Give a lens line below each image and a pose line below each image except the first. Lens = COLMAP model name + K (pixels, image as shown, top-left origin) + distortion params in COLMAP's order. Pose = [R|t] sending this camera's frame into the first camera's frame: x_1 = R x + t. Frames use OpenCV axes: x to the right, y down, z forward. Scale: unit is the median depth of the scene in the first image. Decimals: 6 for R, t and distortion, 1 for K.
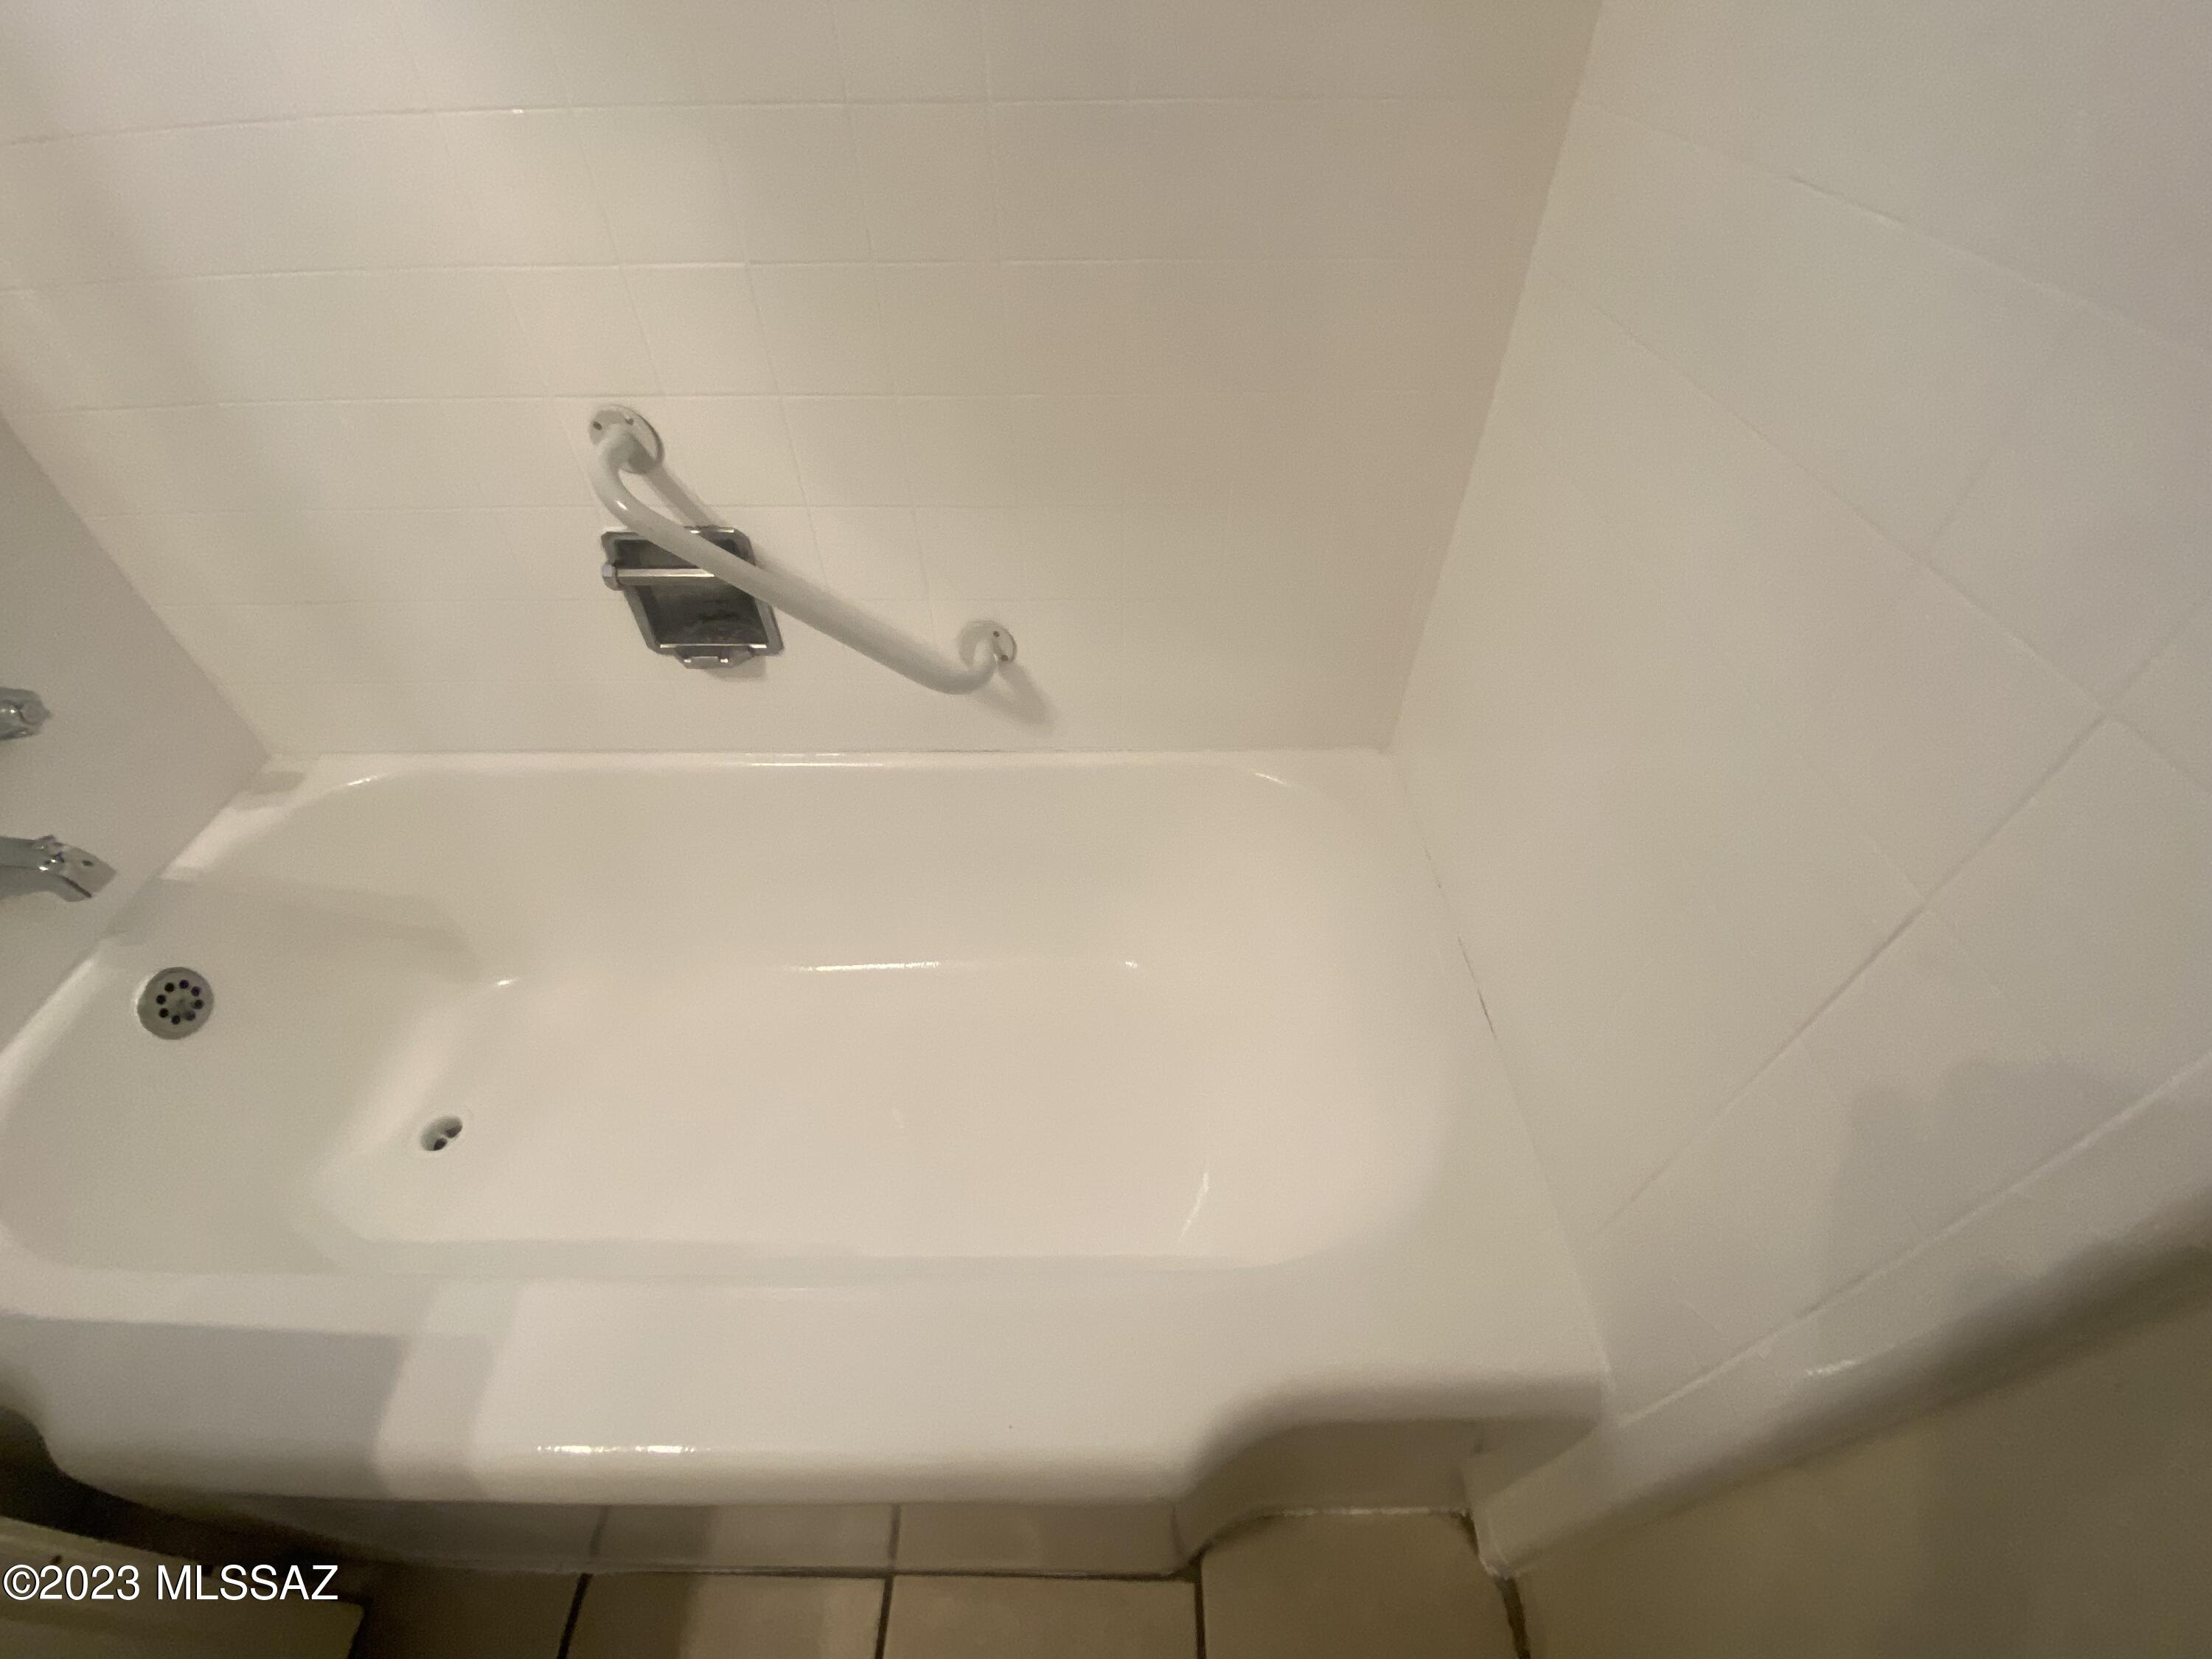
lens RADIAL K [[893.2, 0, 1103.4], [0, 893.2, 833.3], [0, 0, 1]] dist [0.024226, -0.023716]
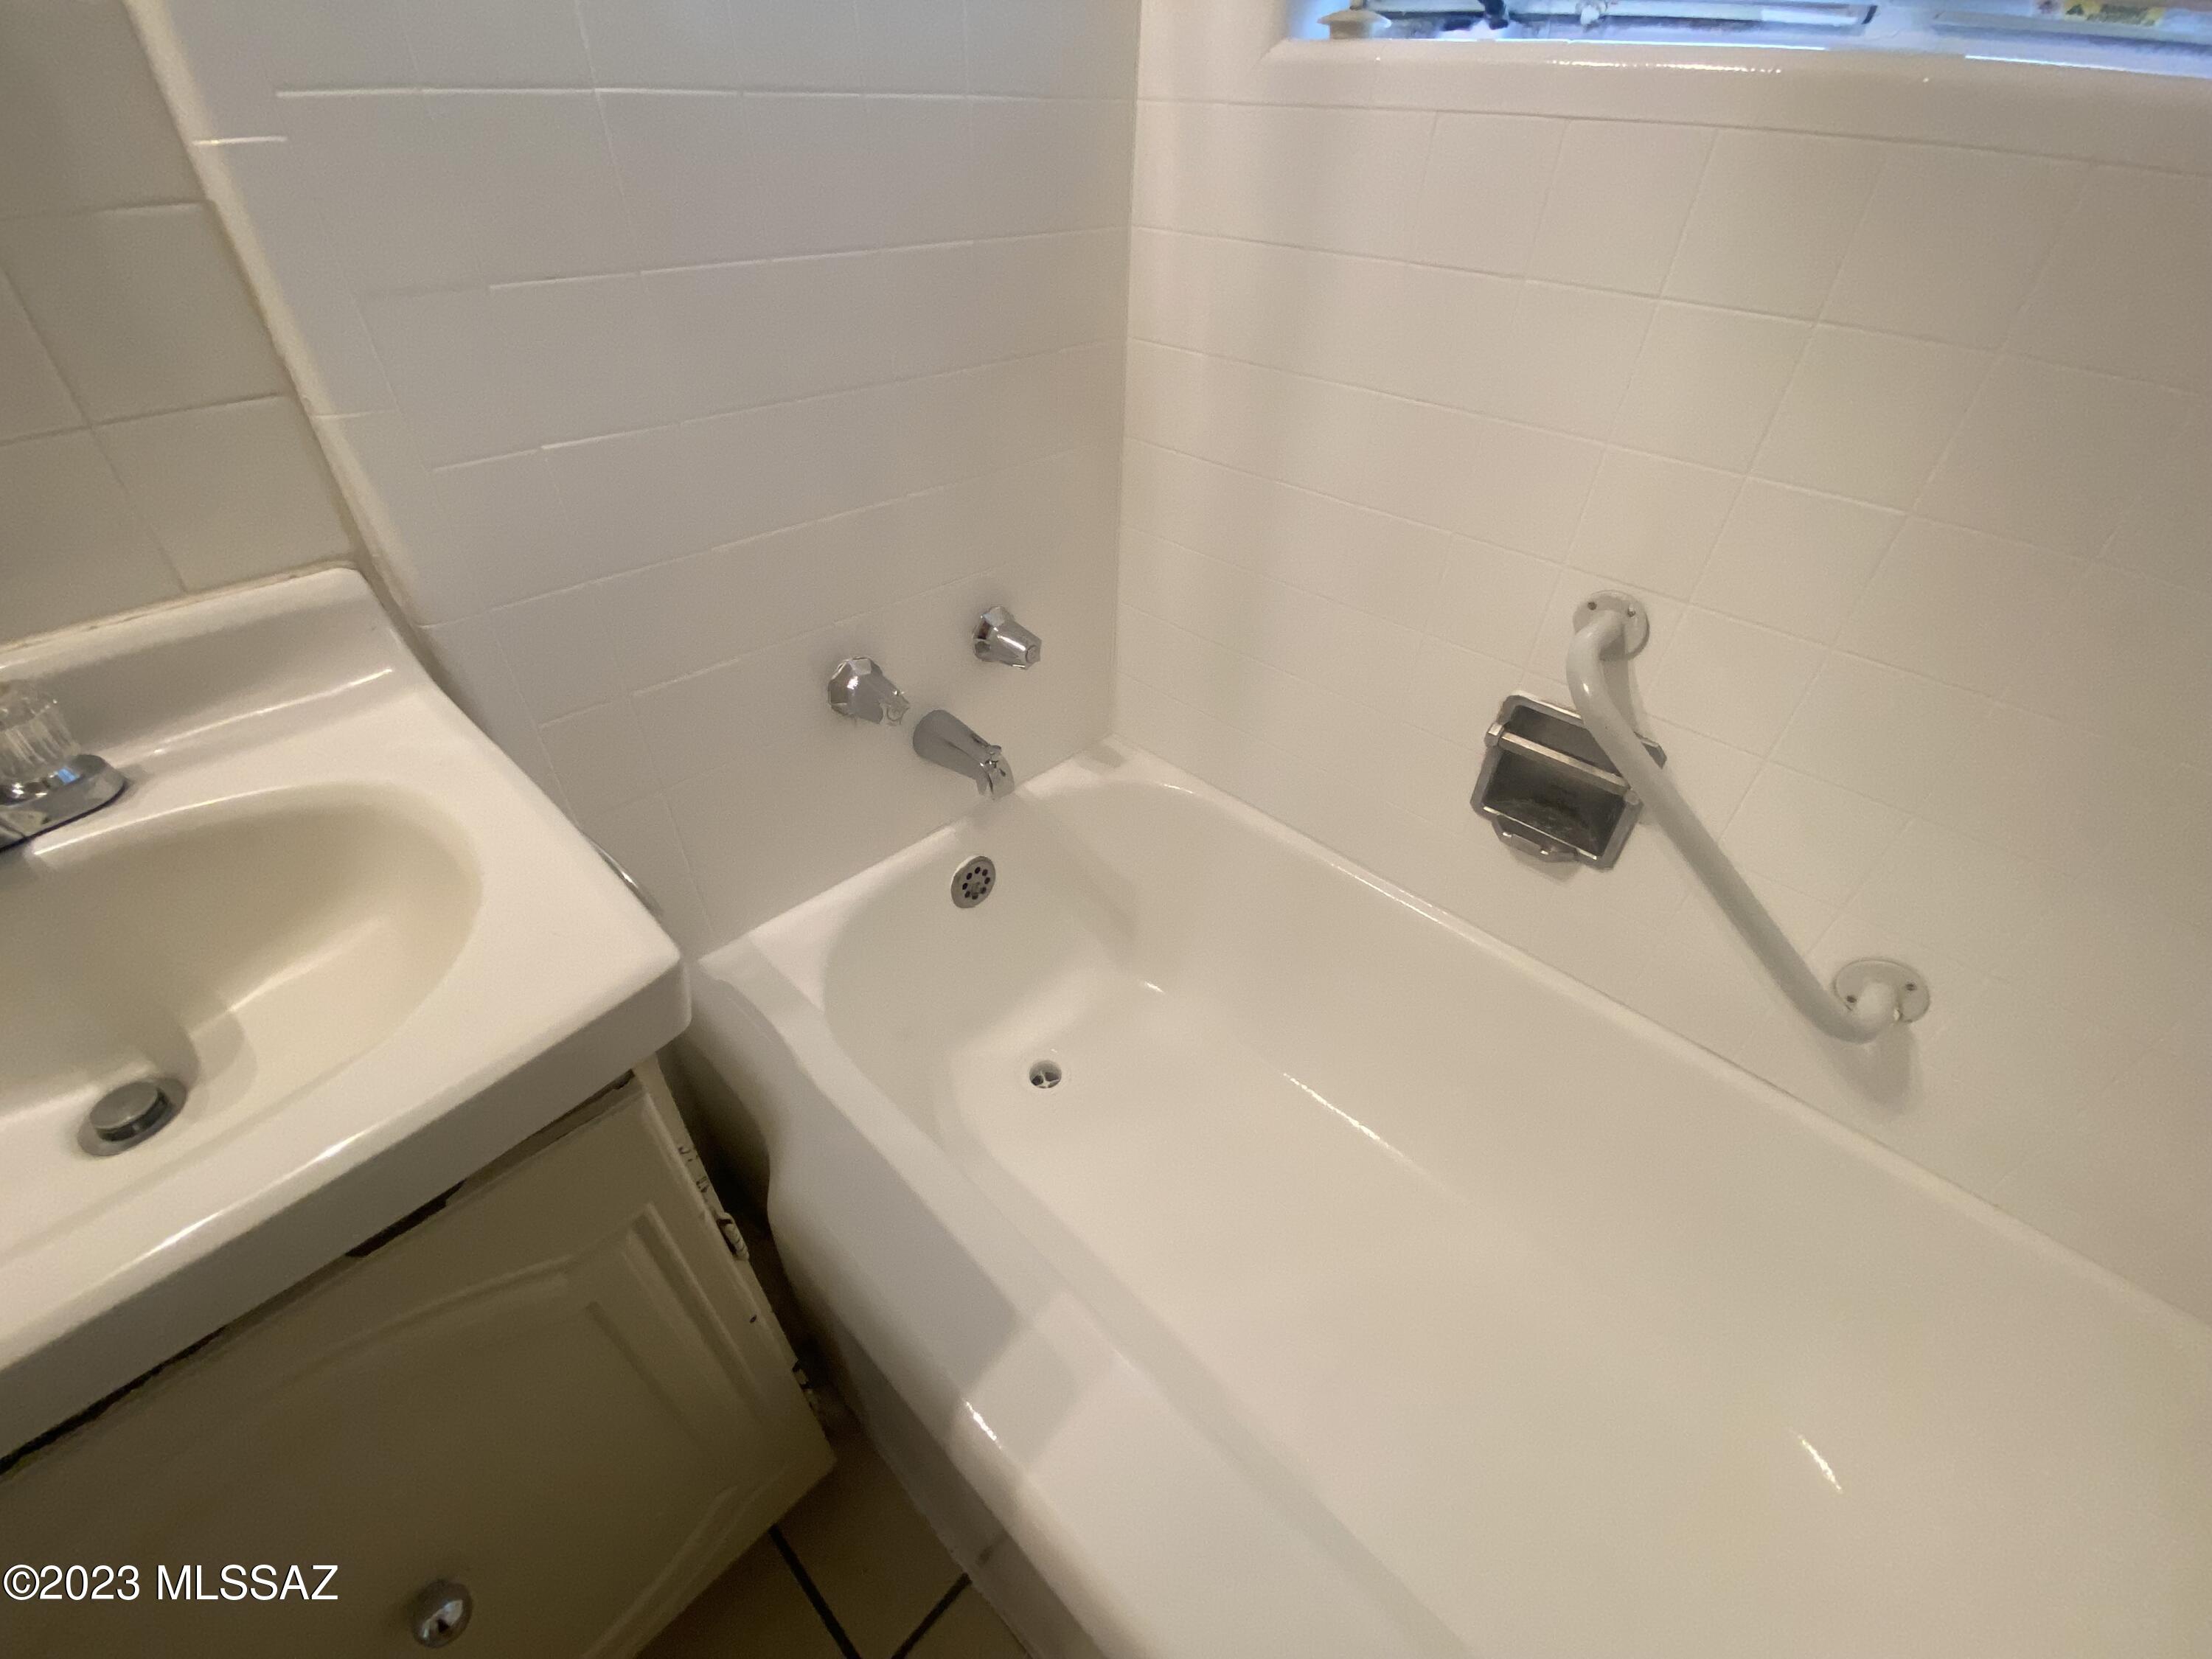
lens RADIAL K [[893.2, 0, 1103.4], [0, 893.2, 833.3], [0, 0, 1]] dist [0.024226, -0.023716]
pose [[0.714281, 0.452179, -0.534169, -0.264211], [-0.512940, 0.857493, 0.039983, -0.014325], [0.476125, 0.245437, 0.844432, 0.001887]]
